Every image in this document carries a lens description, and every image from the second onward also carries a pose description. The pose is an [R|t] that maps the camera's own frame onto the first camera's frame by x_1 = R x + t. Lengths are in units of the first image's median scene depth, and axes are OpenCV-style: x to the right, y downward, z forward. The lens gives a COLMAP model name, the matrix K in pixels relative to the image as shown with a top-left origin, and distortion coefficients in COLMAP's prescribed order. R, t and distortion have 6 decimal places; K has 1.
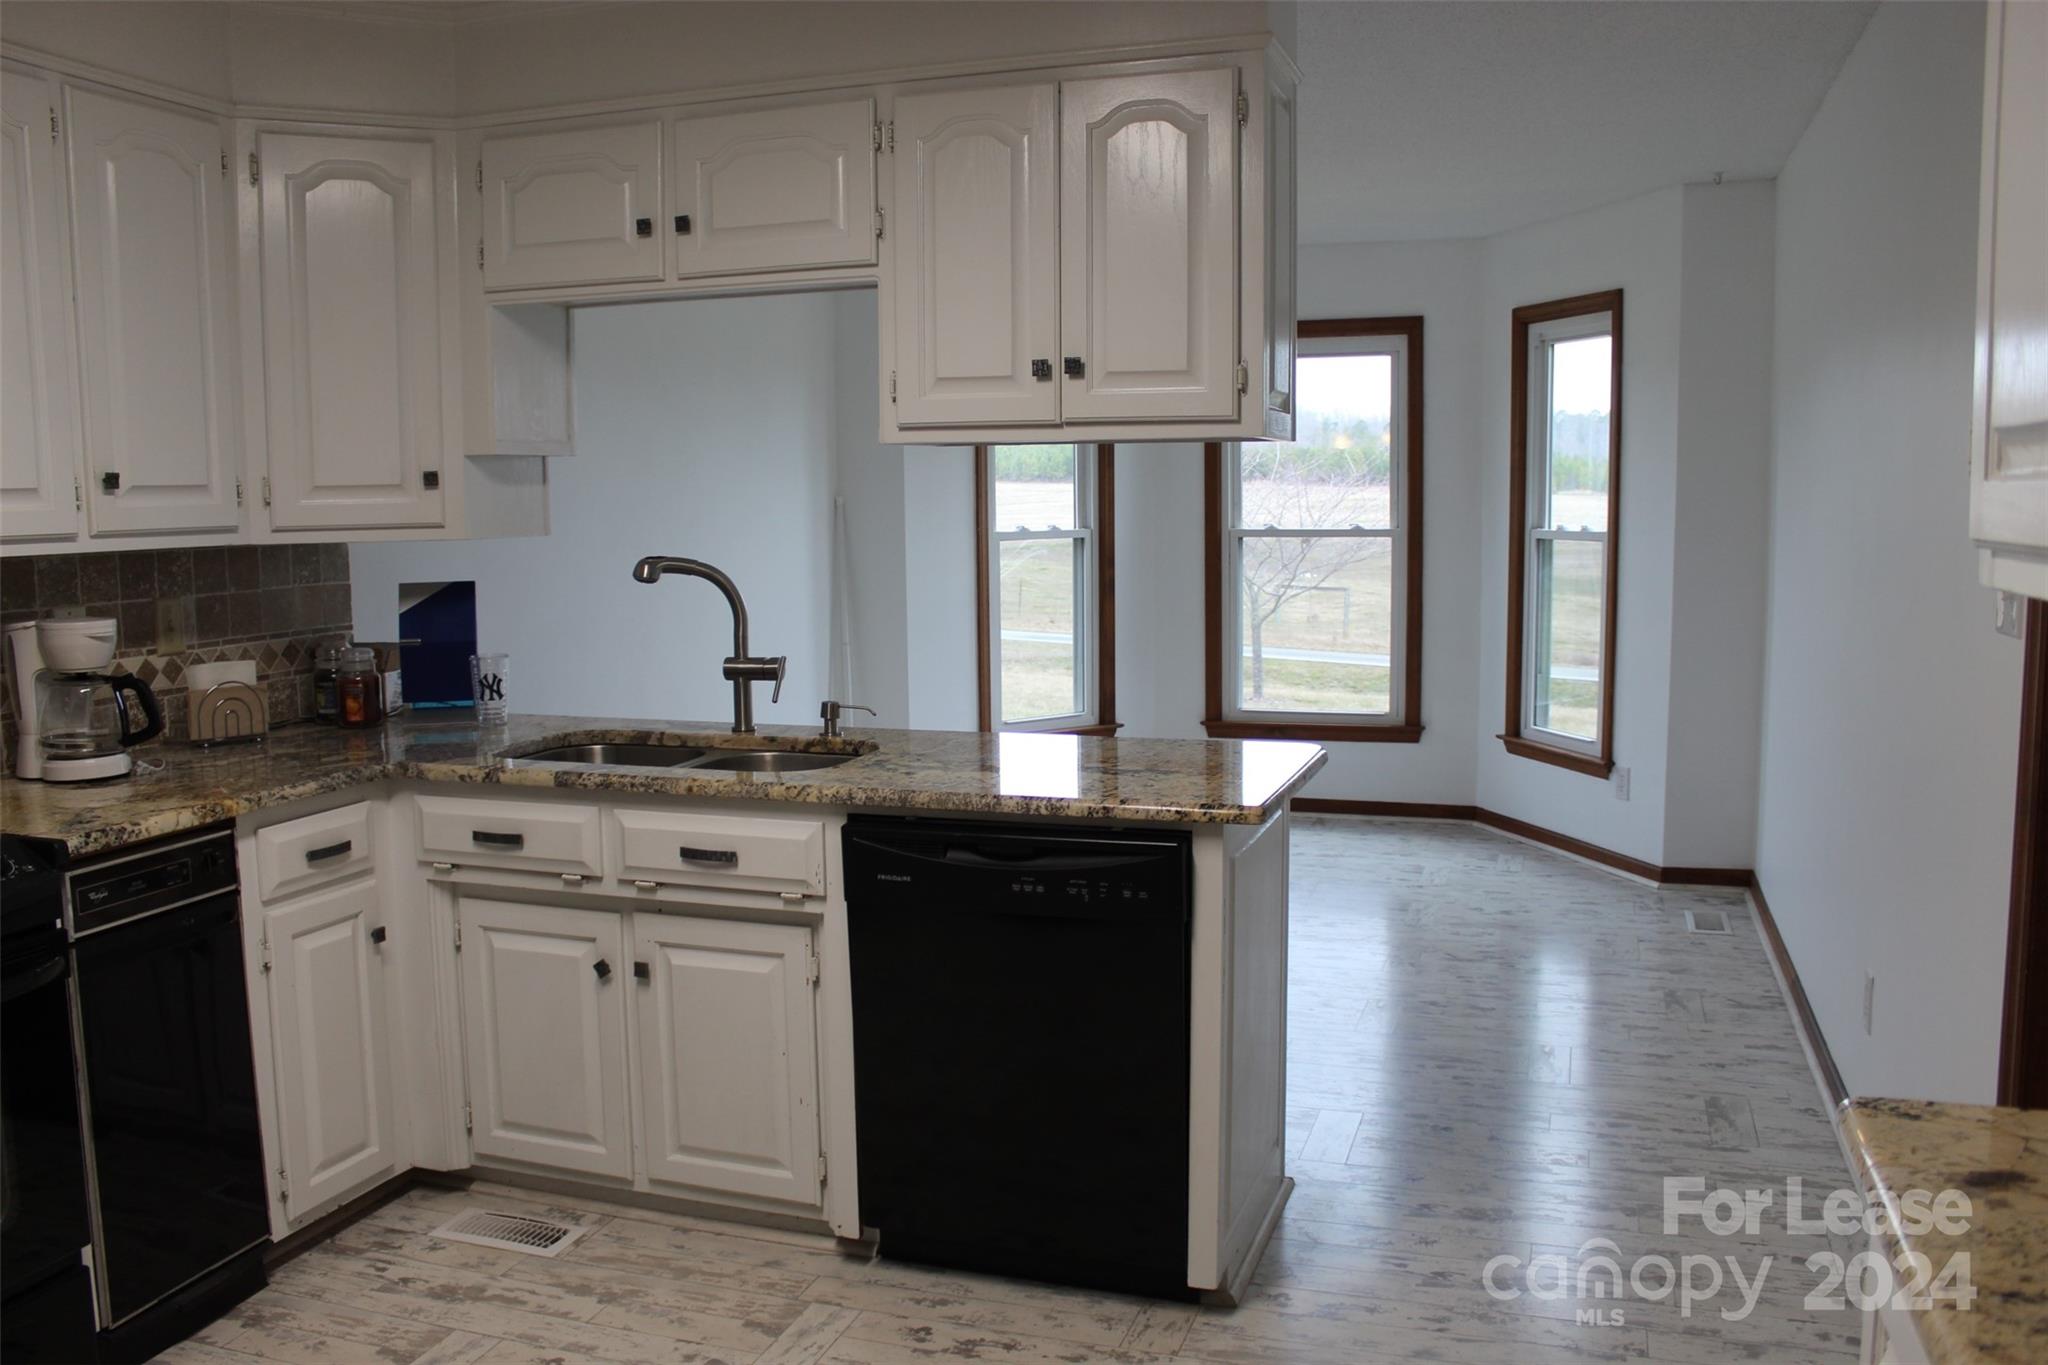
lens RADIAL K [[1683.4, 0, 996.4], [0, 1683.4, 681.3], [0, 0, 1]] dist [-0.163975, 0.133588]
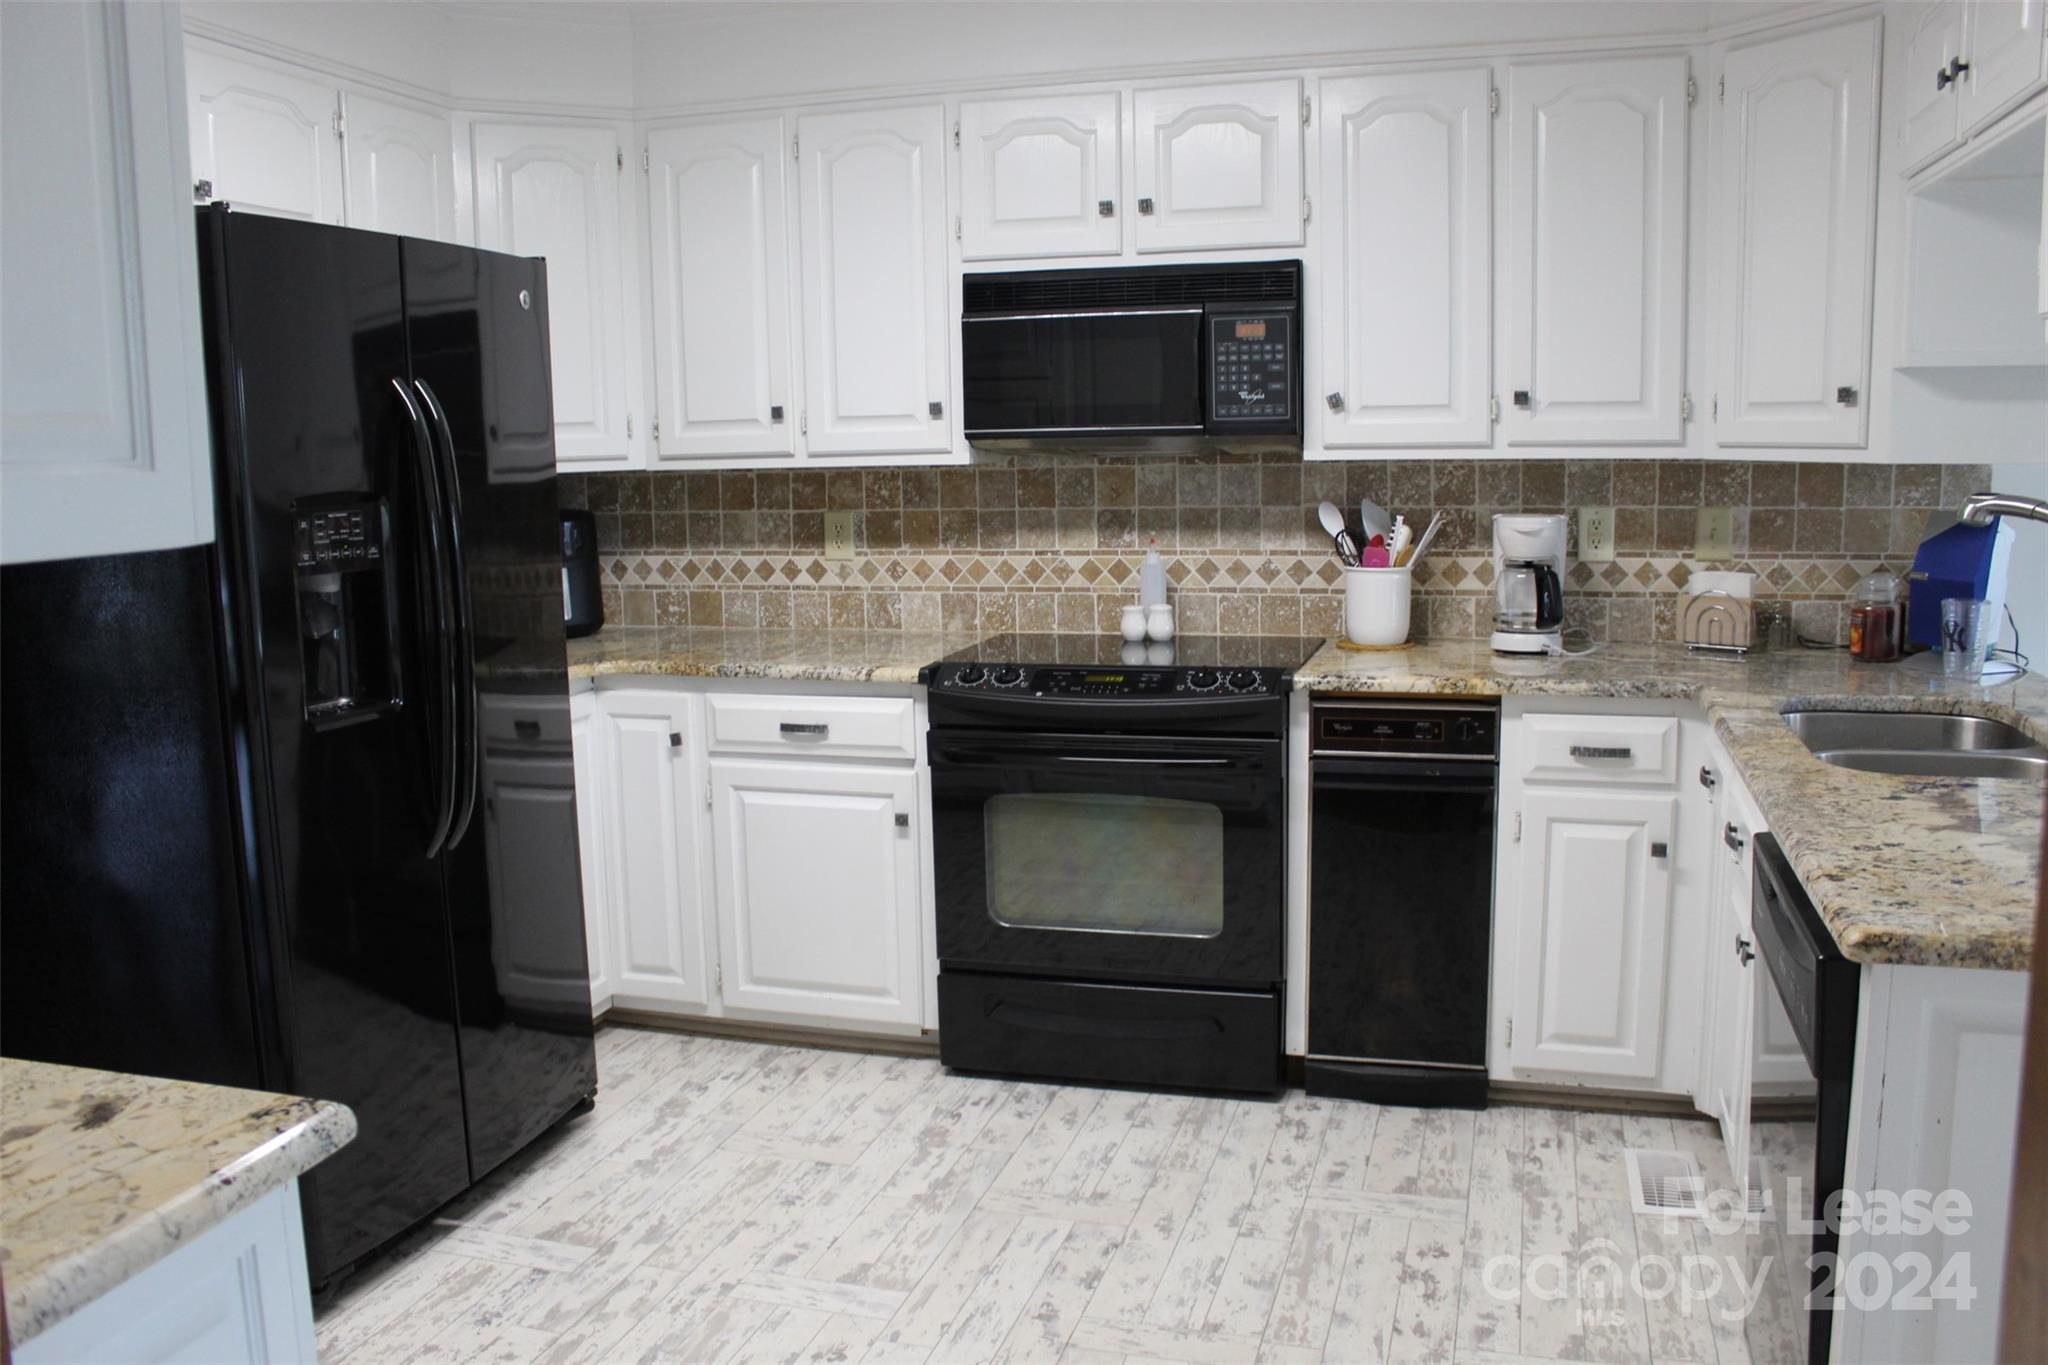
lens RADIAL K [[1683.4, 0, 1029.0], [0, 1683.4, 669.3], [0, 0, 1]] dist [-0.163975, 0.133588]
pose [[0.049006, 0.148049, -0.987765, 0.557148], [-0.095990, 0.985074, 0.142883, -0.058980], [0.994175, 0.087813, 0.062486, 0.515080]]
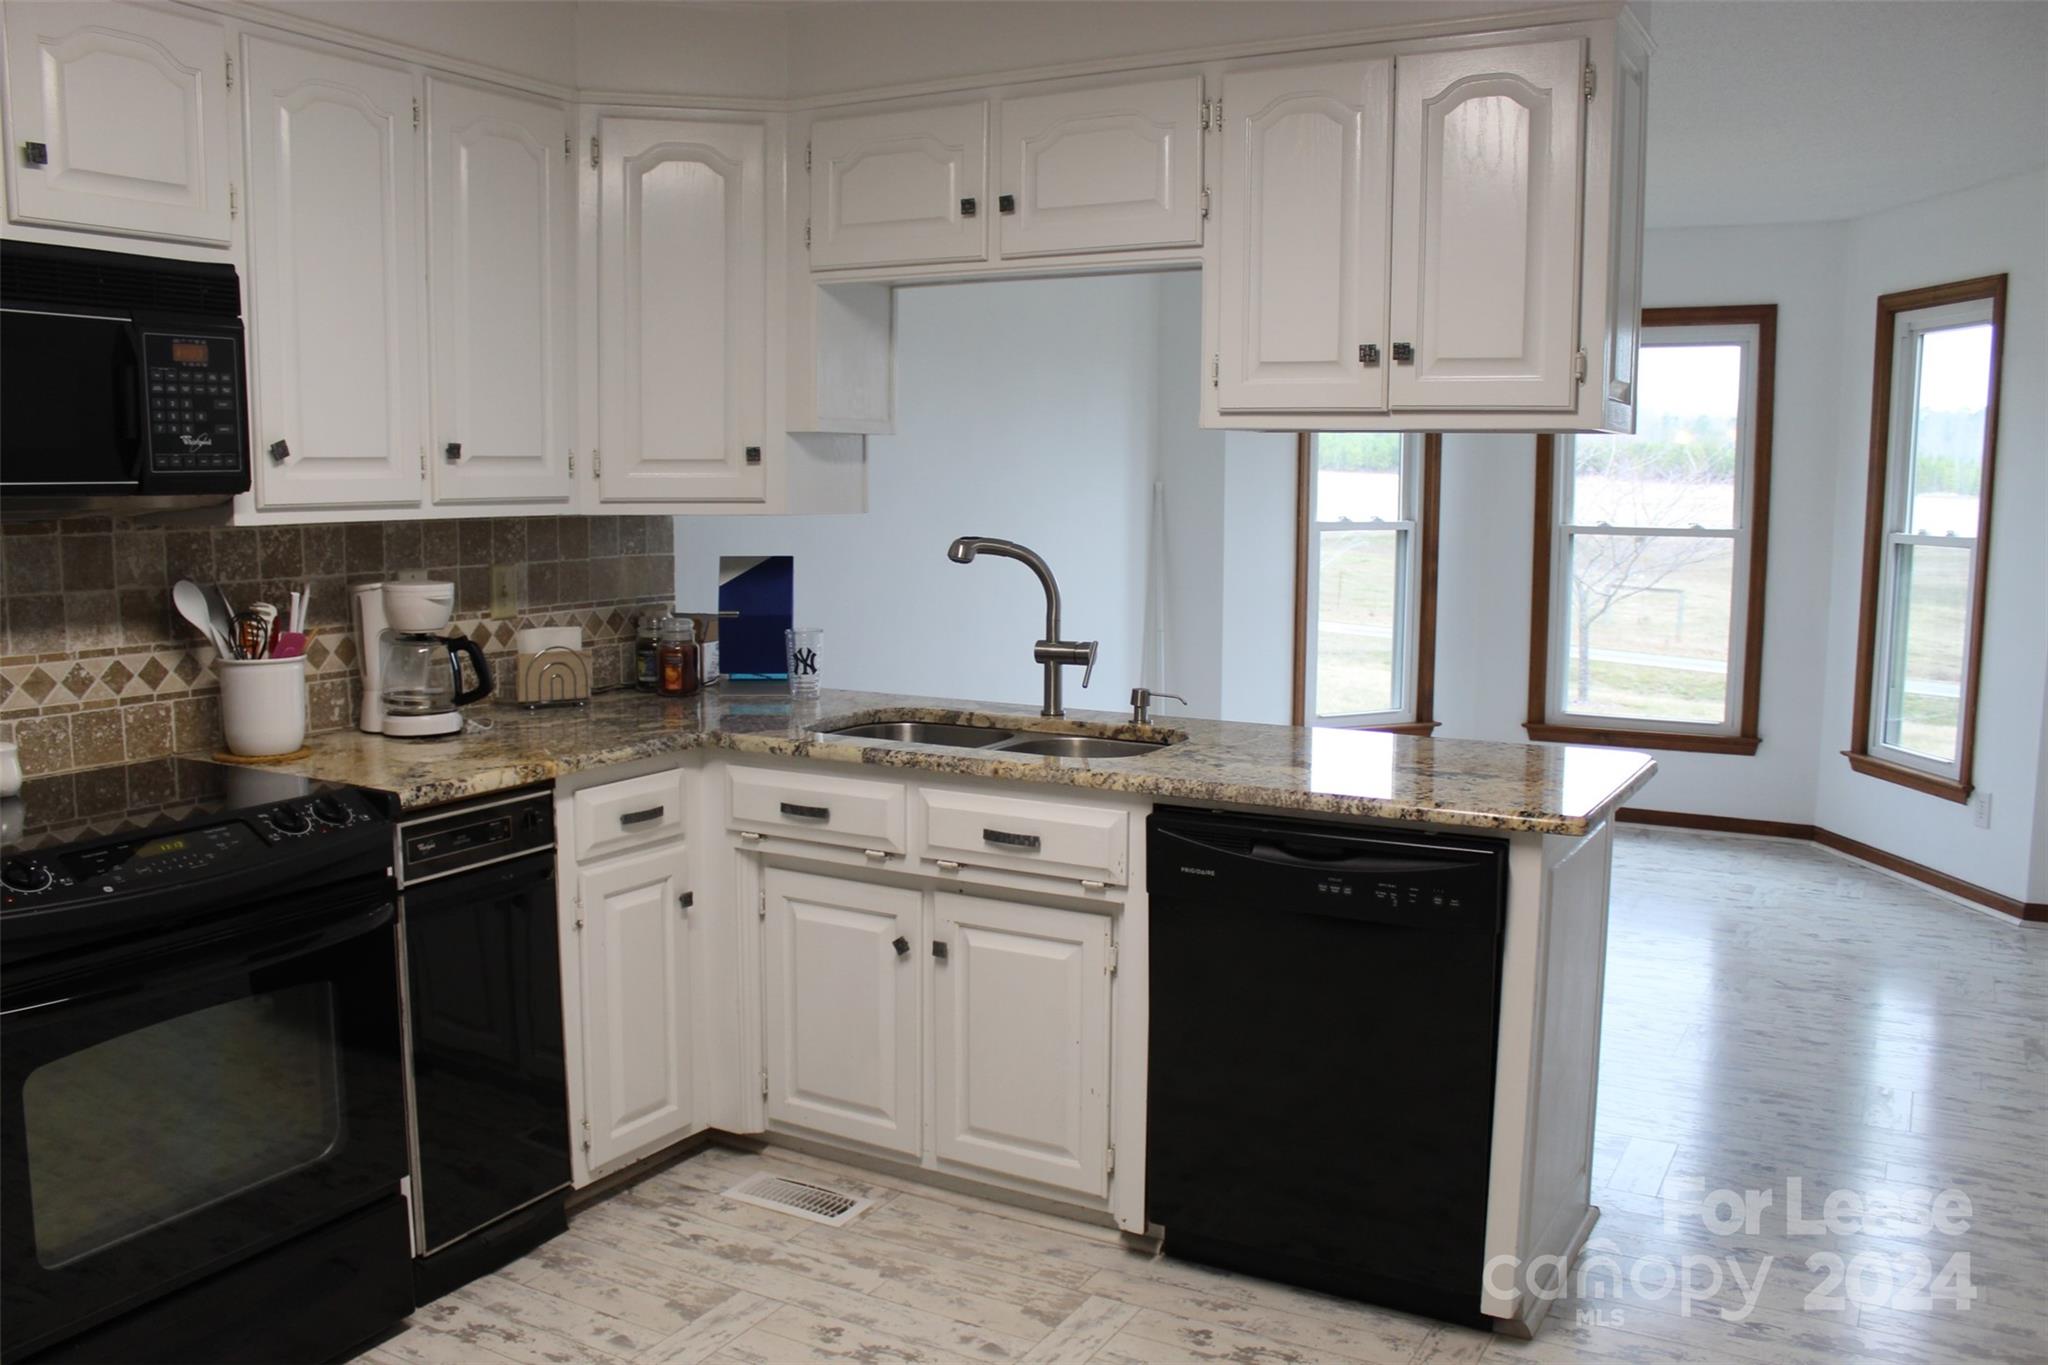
lens RADIAL K [[1683.4, 0, 989.8], [0, 1683.4, 681.1], [0, 0, 1]] dist [-0.163975, 0.133588]
pose [[0.981297, 0.039102, -0.188489, 0.000058], [-0.037485, 0.999224, 0.012135, -0.001213], [0.188817, -0.004843, 0.982000, 0.014869]]
